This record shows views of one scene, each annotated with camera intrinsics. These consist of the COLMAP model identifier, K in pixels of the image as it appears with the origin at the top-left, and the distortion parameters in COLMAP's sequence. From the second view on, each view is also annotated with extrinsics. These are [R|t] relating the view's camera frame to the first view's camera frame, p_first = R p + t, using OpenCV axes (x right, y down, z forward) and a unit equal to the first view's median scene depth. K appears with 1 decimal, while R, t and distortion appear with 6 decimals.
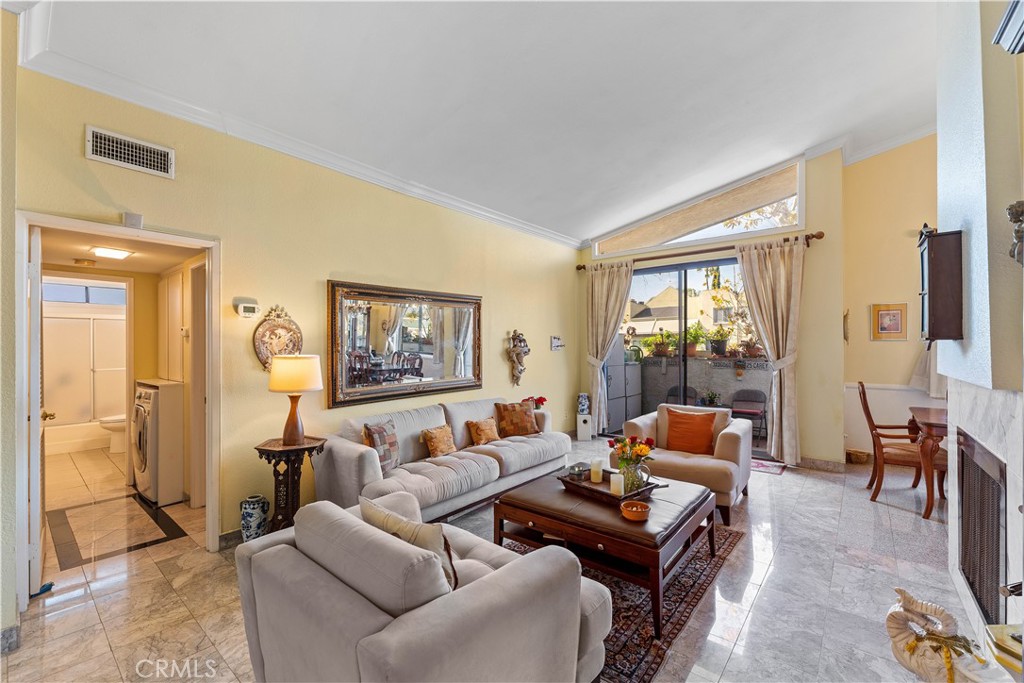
lens RADIAL K [[426.7, 0, 521.4], [0, 426.7, 344.5], [0, 0, 1]] dist [-0.005621, -0.000015]
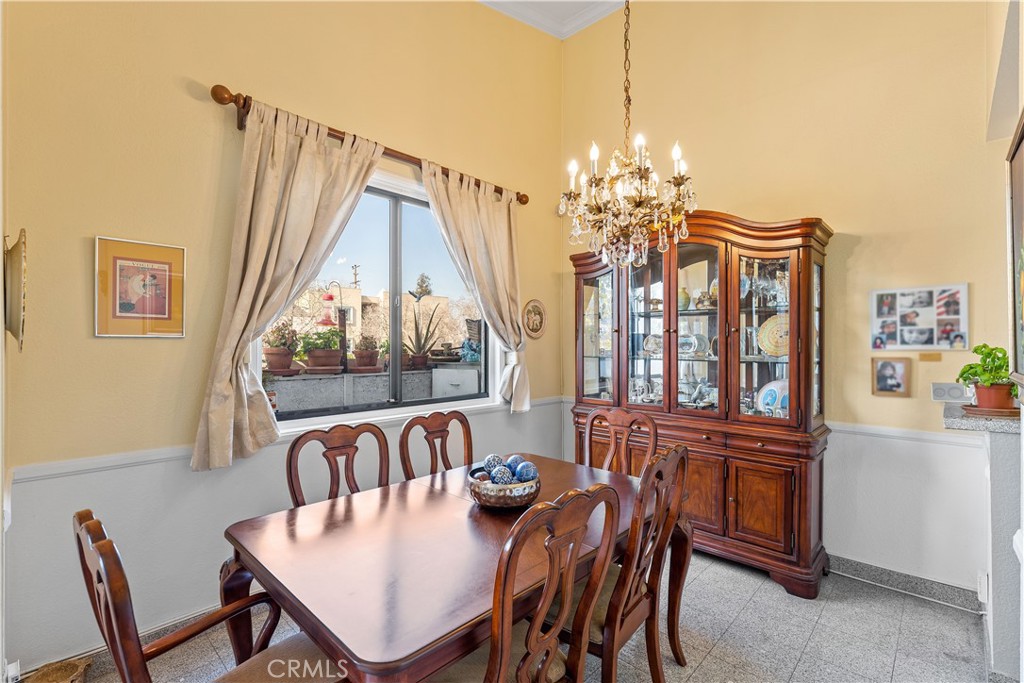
lens RADIAL K [[465.6, 0, 511.2], [0, 465.6, 343.1], [0, 0, 1]] dist [-0.002185, 0.000616]
pose [[0.087929, 0.005567, 0.996111, 0.476412], [-0.003943, 0.999978, -0.005240, -0.004391], [-0.996119, -0.003467, 0.087949, 0.631521]]
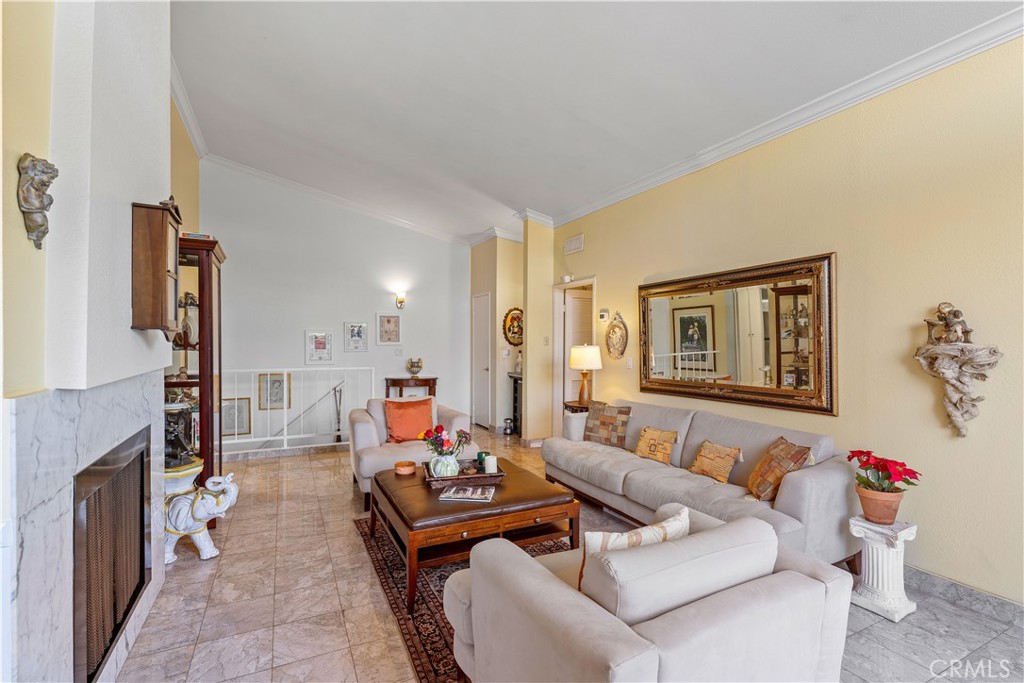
lens RADIAL K [[465.6, 0, 504.2], [0, 465.6, 340.2], [0, 0, 1]] dist [-0.002185, 0.000616]
pose [[-0.435730, -0.004490, -0.900066, 0.645604], [-0.002917, 0.999989, -0.003576, 0.007112], [0.900073, 0.001068, -0.435738, 0.866977]]
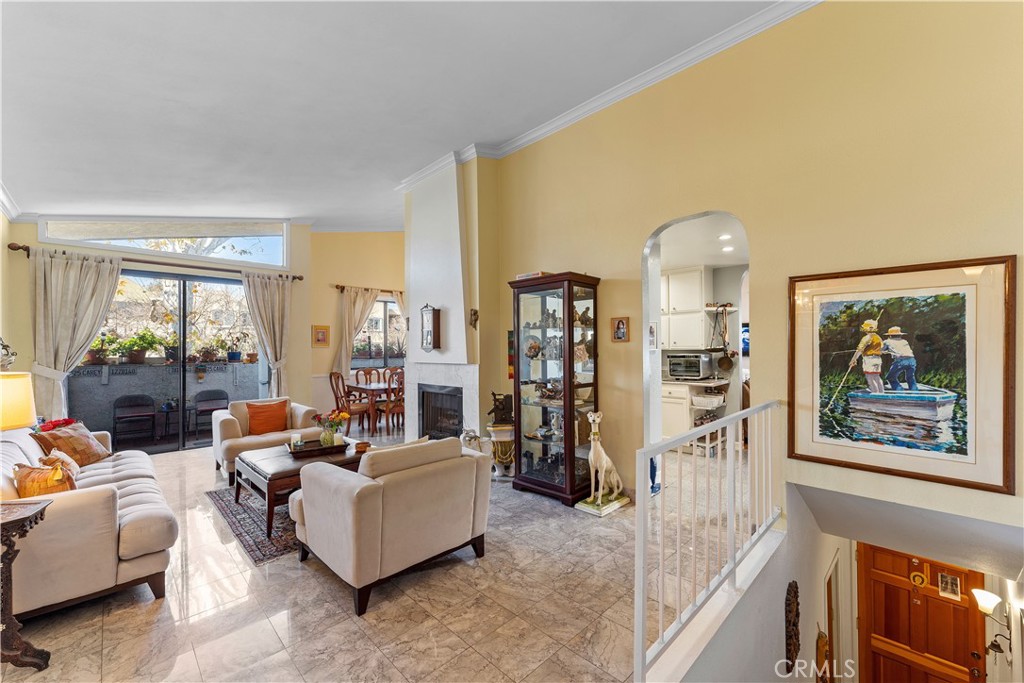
lens RADIAL K [[403.0, 0, 510.6], [0, 403.0, 345.5], [0, 0, 1]] dist [0.001462, 0.000801]
pose [[0.107819, 0.006907, 0.994147, -0.613197], [0.003540, 0.999967, -0.007331, -0.004003], [-0.994164, 0.004310, 0.107791, 0.103083]]
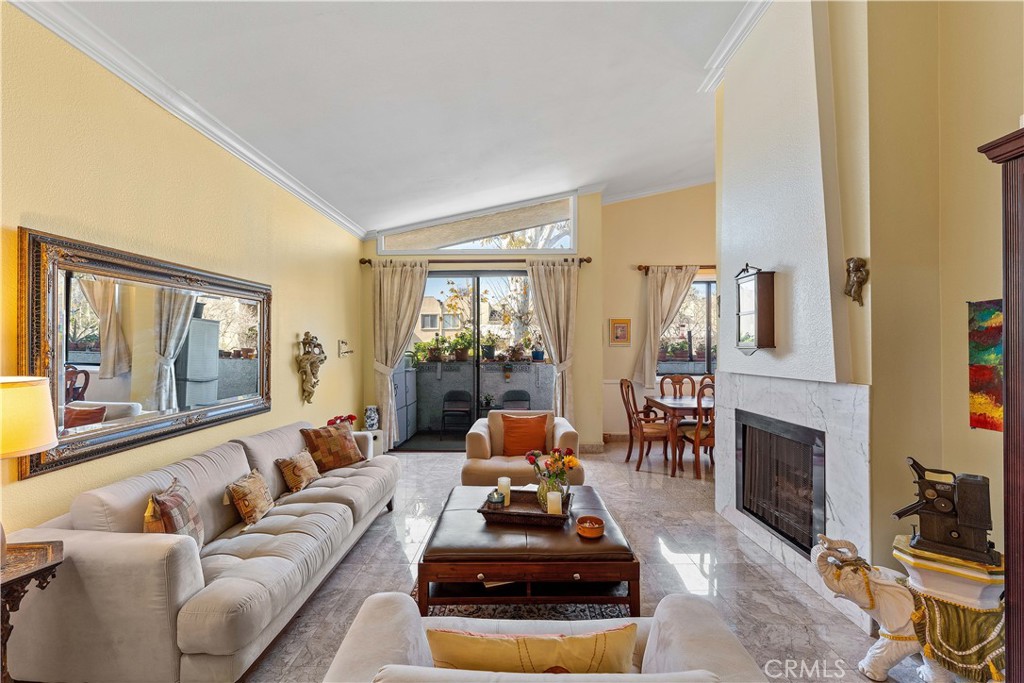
lens RADIAL K [[426.7, 0, 514.5], [0, 426.7, 348.4], [0, 0, 1]] dist [-0.005621, -0.000015]
pose [[0.784089, -0.000866, 0.620648, -0.214803], [0.000995, 0.999999, 0.000138, -0.004195], [-0.620648, 0.000509, 0.784089, 0.167857]]
